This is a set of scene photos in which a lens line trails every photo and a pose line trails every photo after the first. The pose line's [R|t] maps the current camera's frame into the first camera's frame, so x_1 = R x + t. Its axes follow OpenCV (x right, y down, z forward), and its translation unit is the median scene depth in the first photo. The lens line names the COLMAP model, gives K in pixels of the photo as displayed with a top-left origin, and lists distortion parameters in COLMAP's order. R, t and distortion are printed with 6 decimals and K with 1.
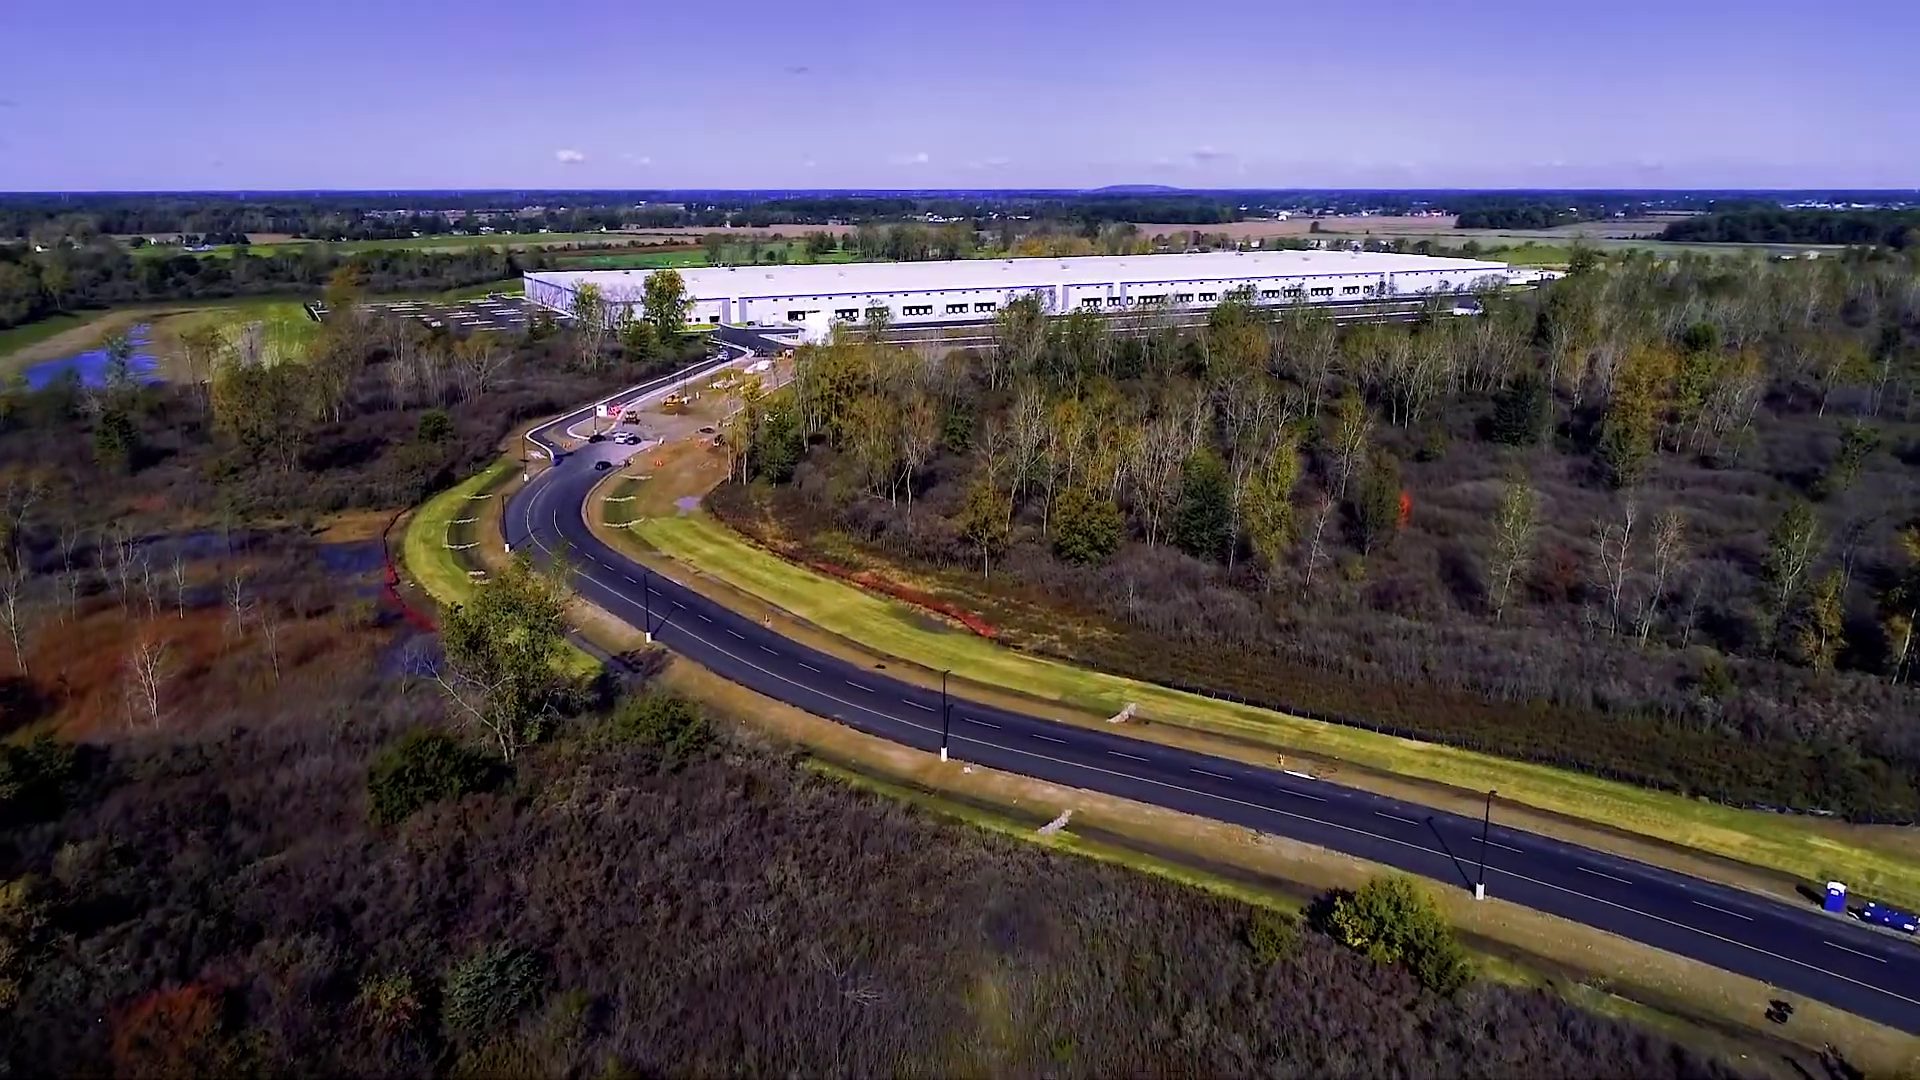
lens RADIAL K [[1367.6, 0, 960.0], [0, 1367.6, 540.0], [0, 0, 1]] dist [0.004572, -0.002677]
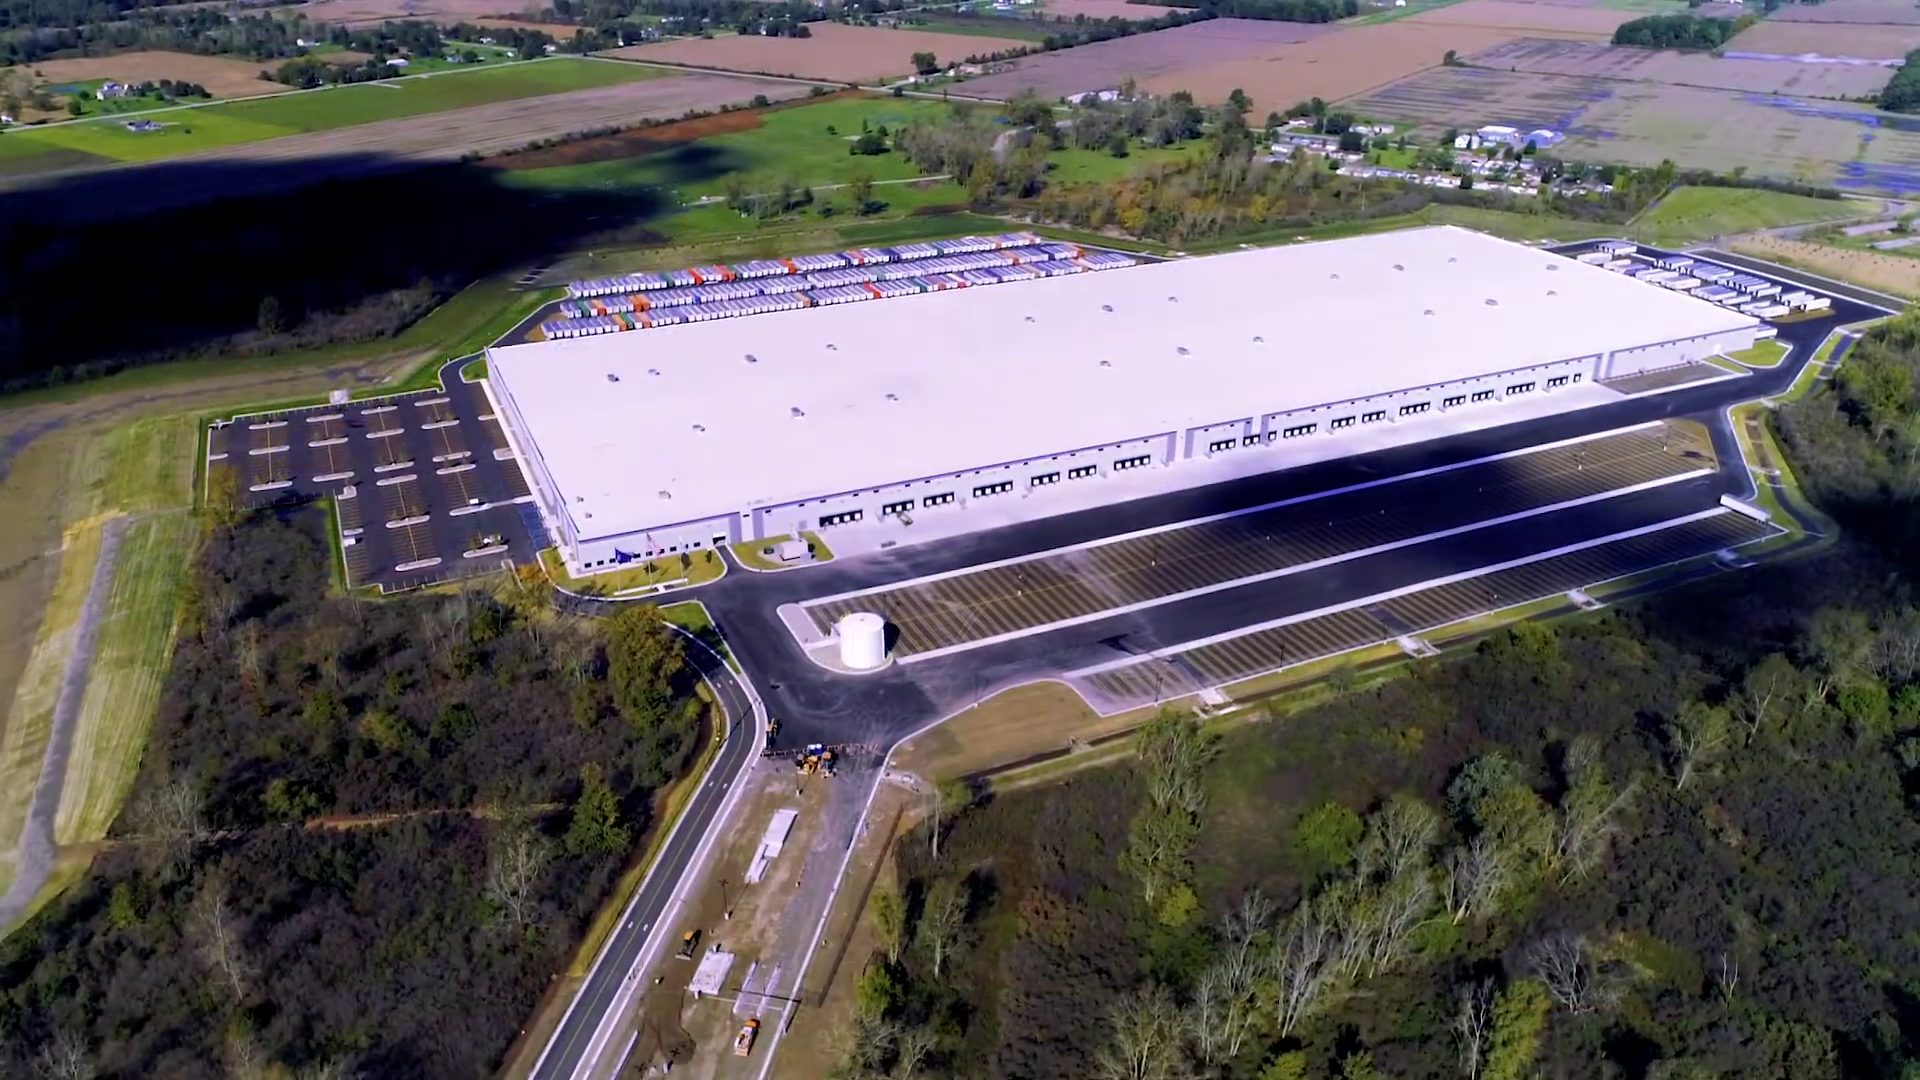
lens RADIAL K [[1367.6, 0, 960.0], [0, 1367.6, 540.0], [0, 0, 1]] dist [0.004572, -0.002677]
pose [[0.999185, 0.021606, -0.034106, -0.011665], [-0.014214, 0.978923, 0.203737, -0.148846], [0.037790, -0.203086, 0.978431, 0.133624]]
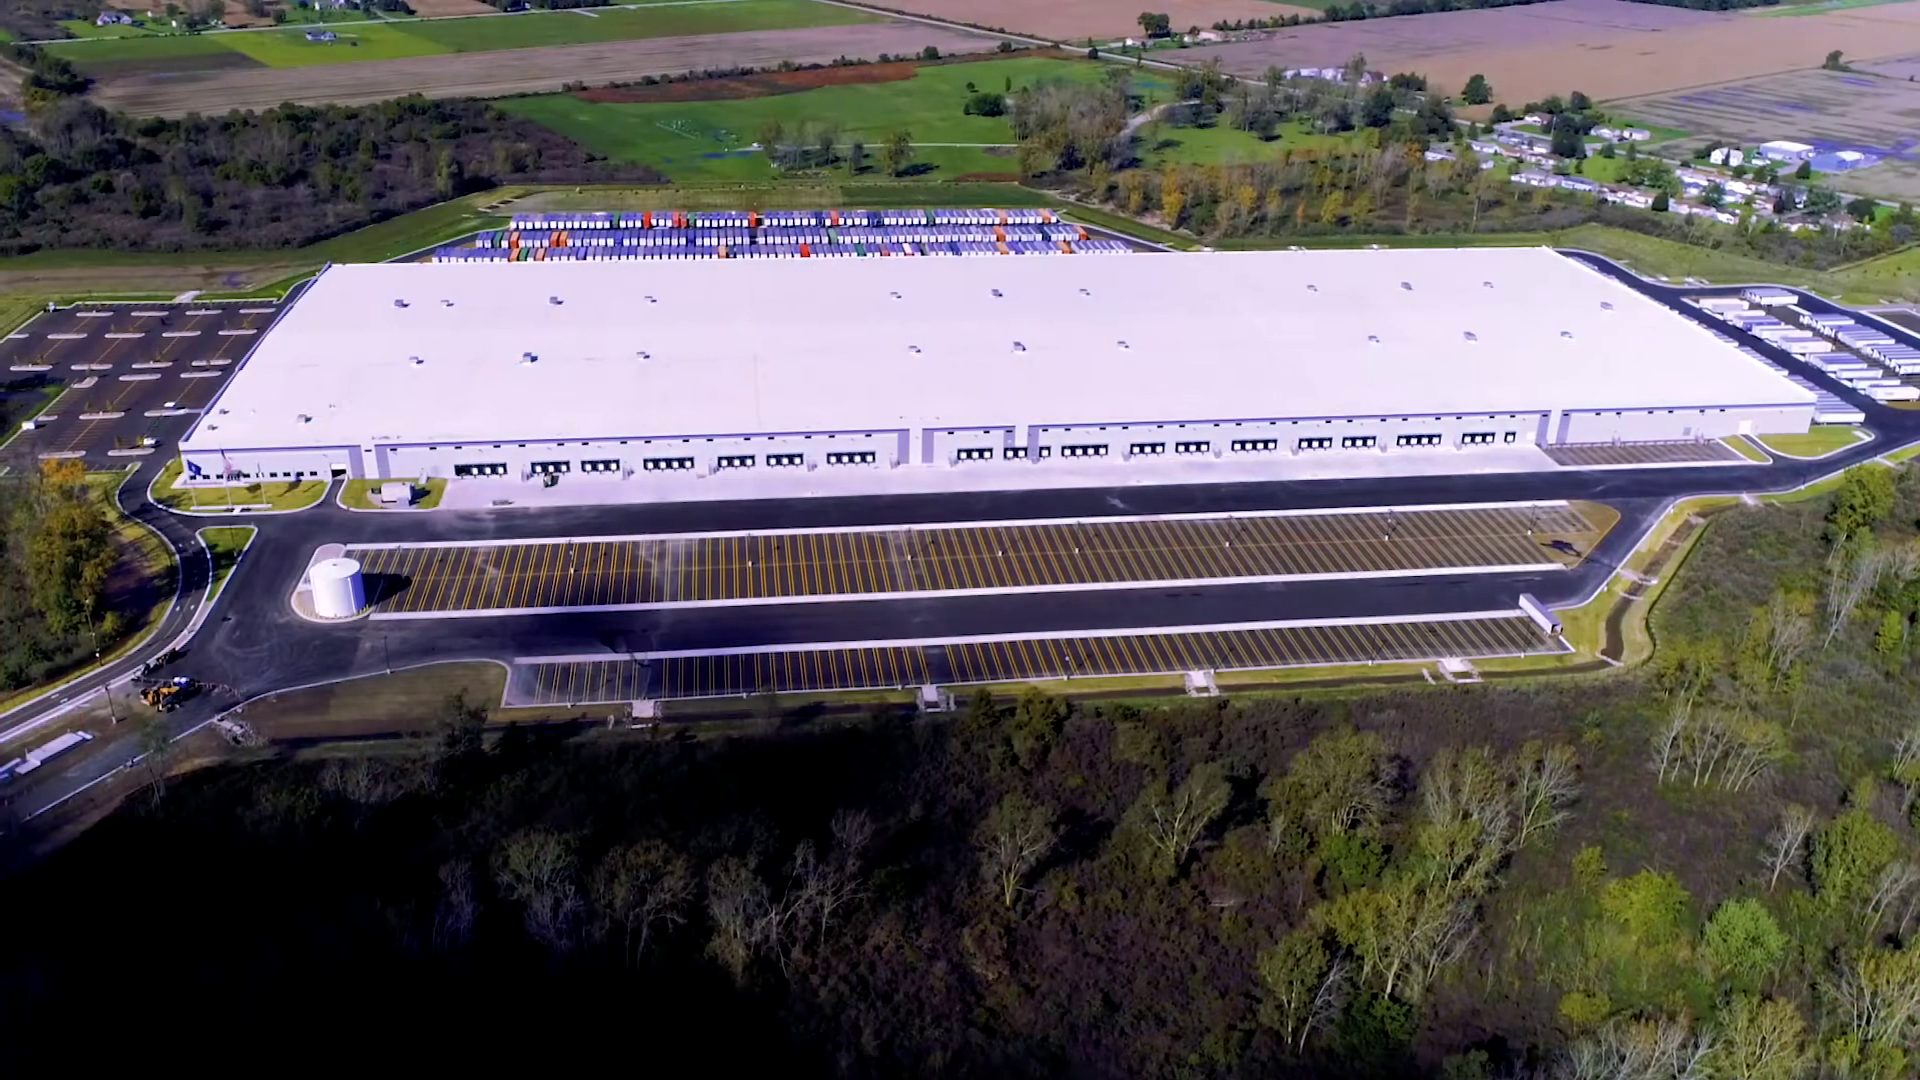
lens RADIAL K [[1546.5, 0, 960.0], [0, 1546.5, 540.0], [0, 0, 1]] dist [0.006210, -0.014626]
pose [[0.943333, 0.163854, -0.288574, 0.165729], [-0.107435, 0.973559, 0.201593, -0.151898], [0.313975, -0.159167, 0.935994, 0.169880]]
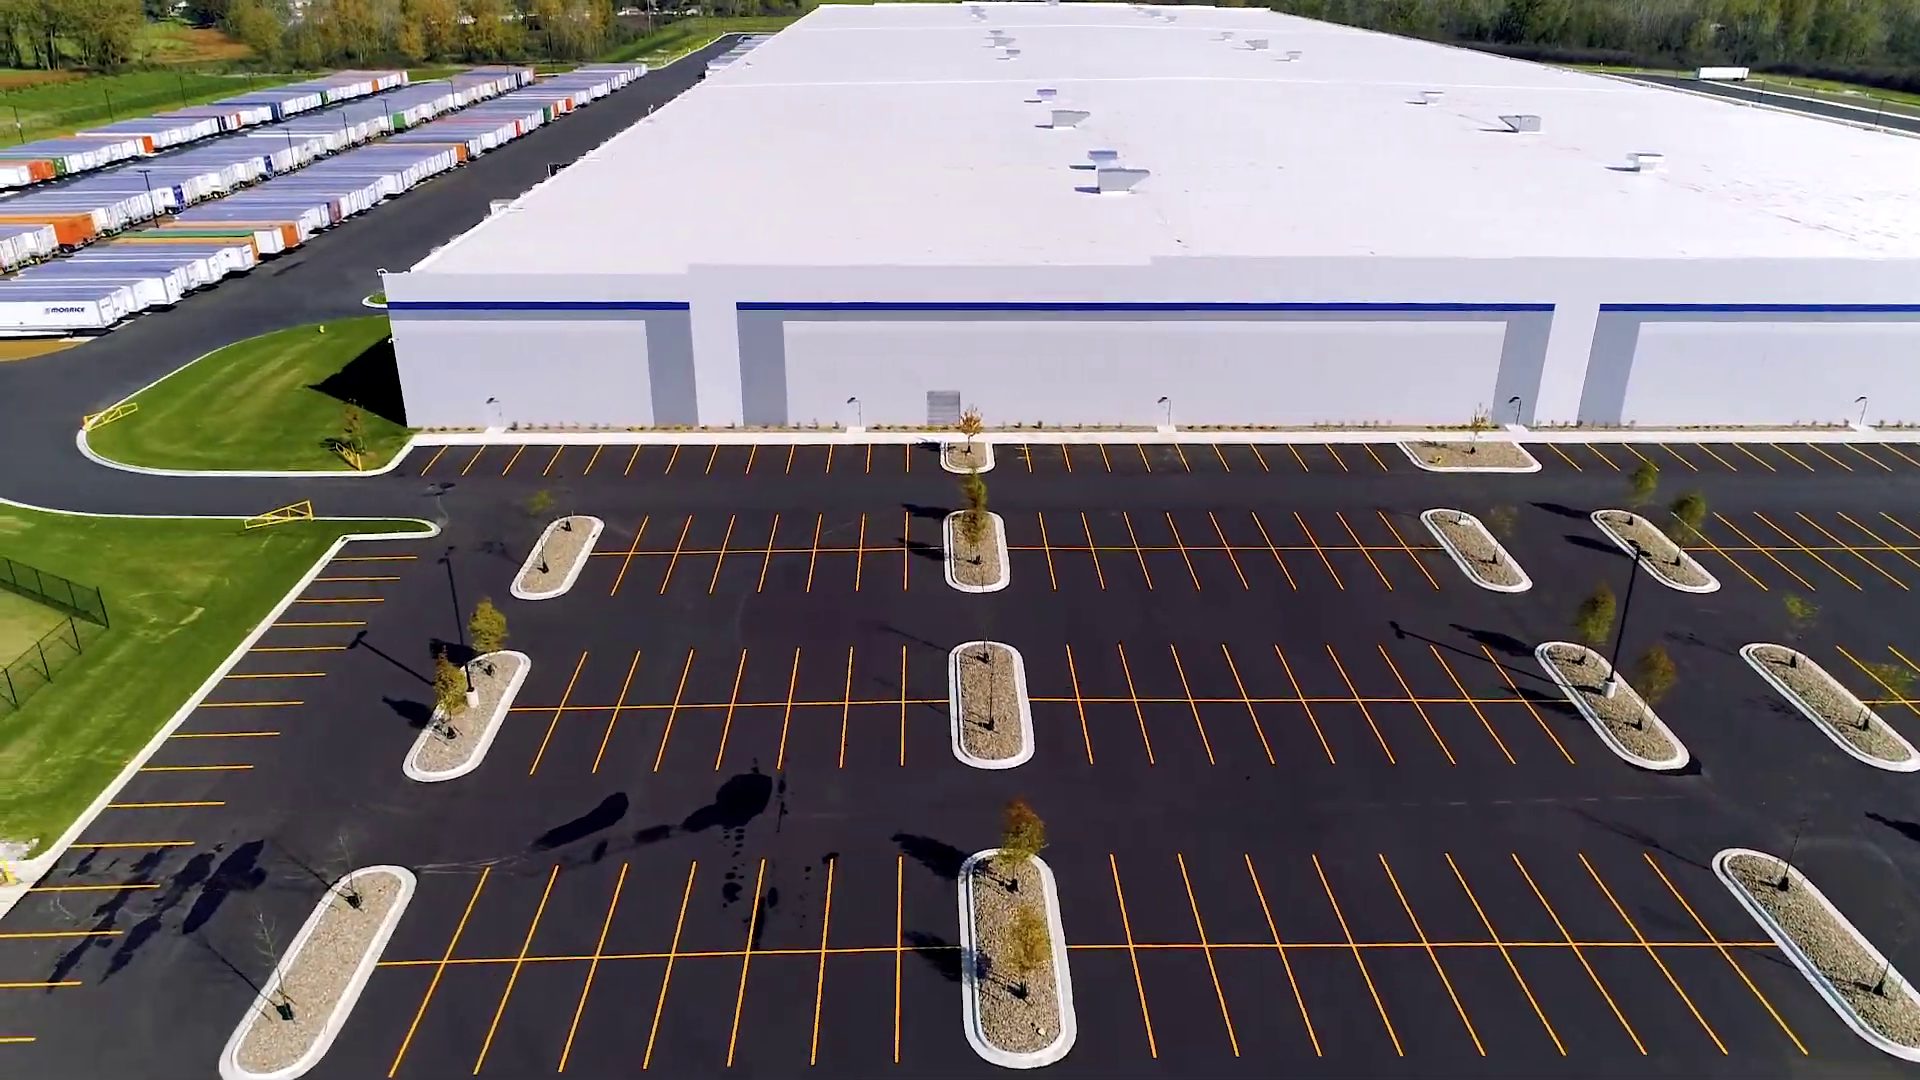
lens RADIAL K [[1367.6, 0, 960.0], [0, 1367.6, 540.0], [0, 0, 1]] dist [0.004572, -0.002677]
pose [[0.438048, -0.356672, 0.825166, -0.251901], [0.220195, 0.932530, 0.286187, -0.117187], [-0.871567, 0.056334, 0.487030, 0.516435]]
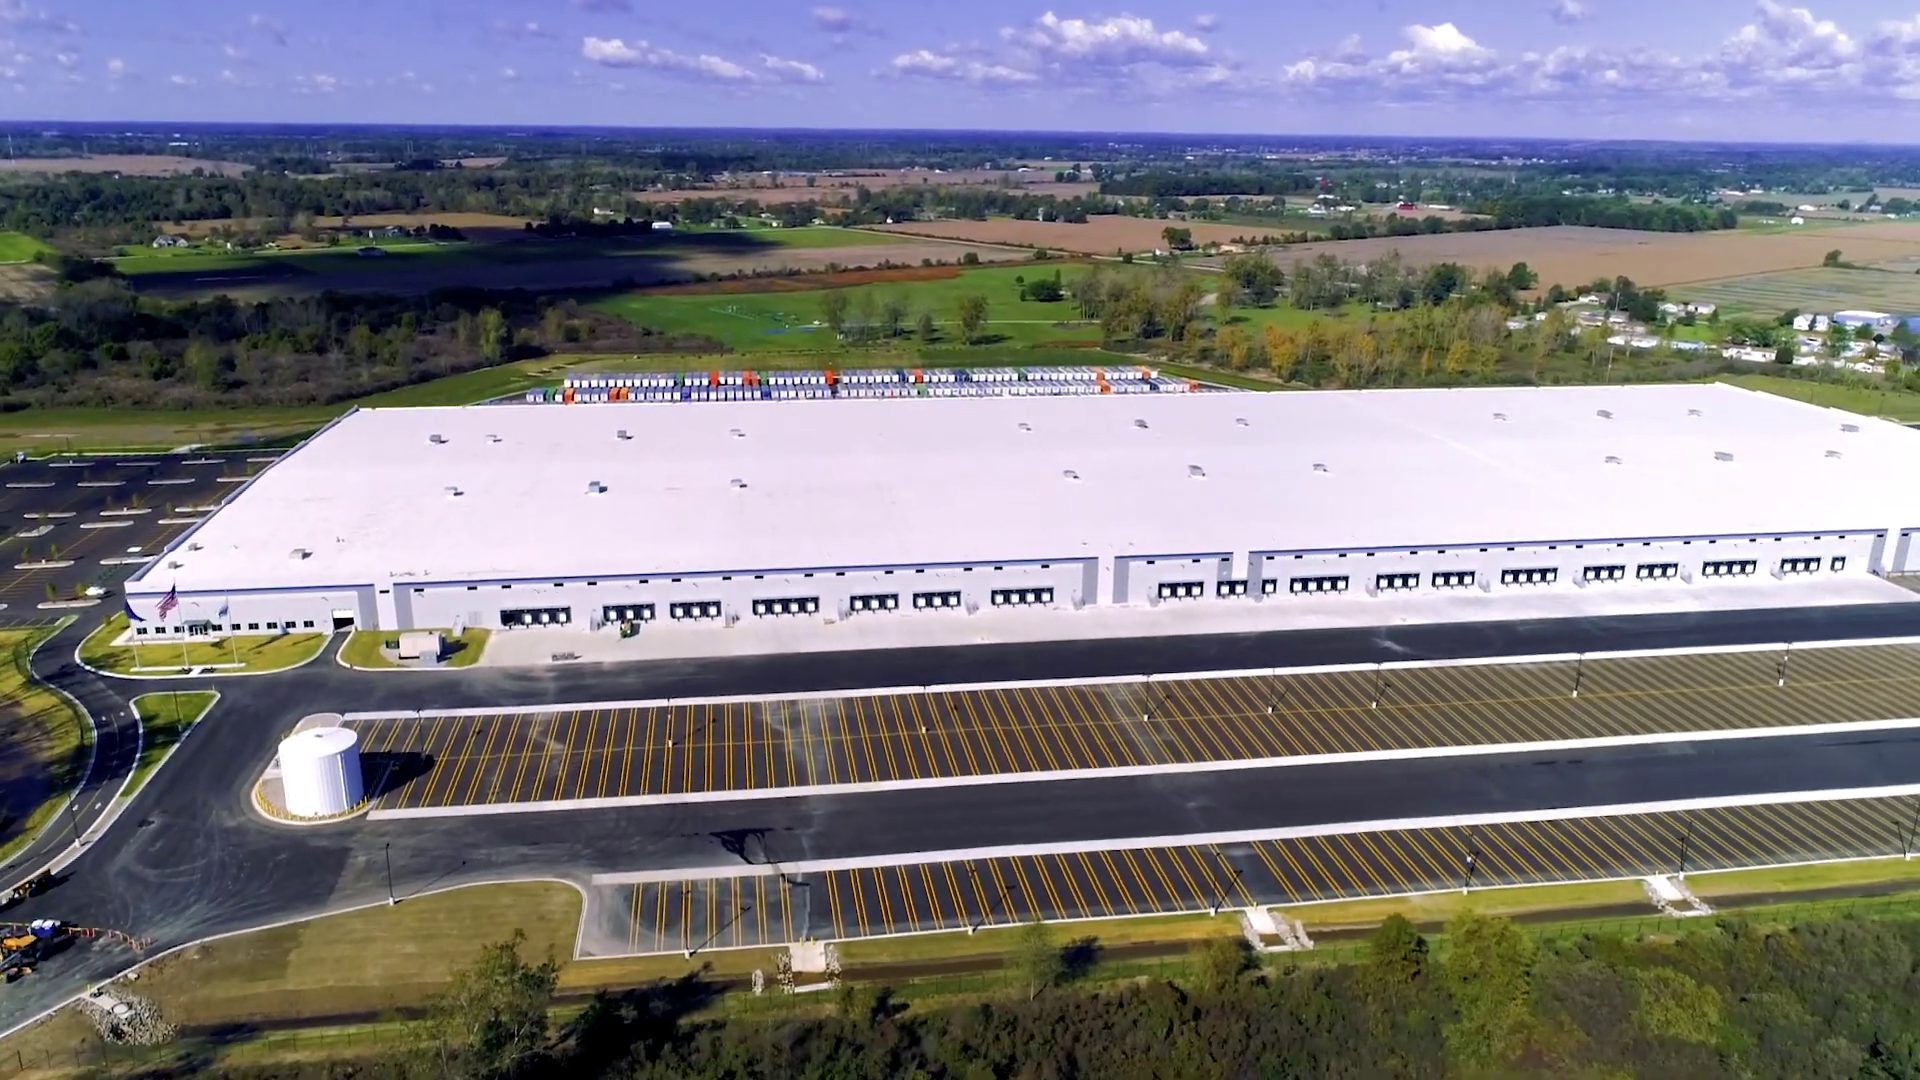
lens RADIAL K [[1385.9, 0, 960.0], [0, 1385.9, 540.0], [0, 0, 1]] dist [0.001643, -0.001515]
pose [[0.949576, 0.102115, -0.296442, 0.090529], [-0.091769, 0.994591, 0.048648, -0.113241], [0.299806, -0.018991, 0.953811, 0.271852]]
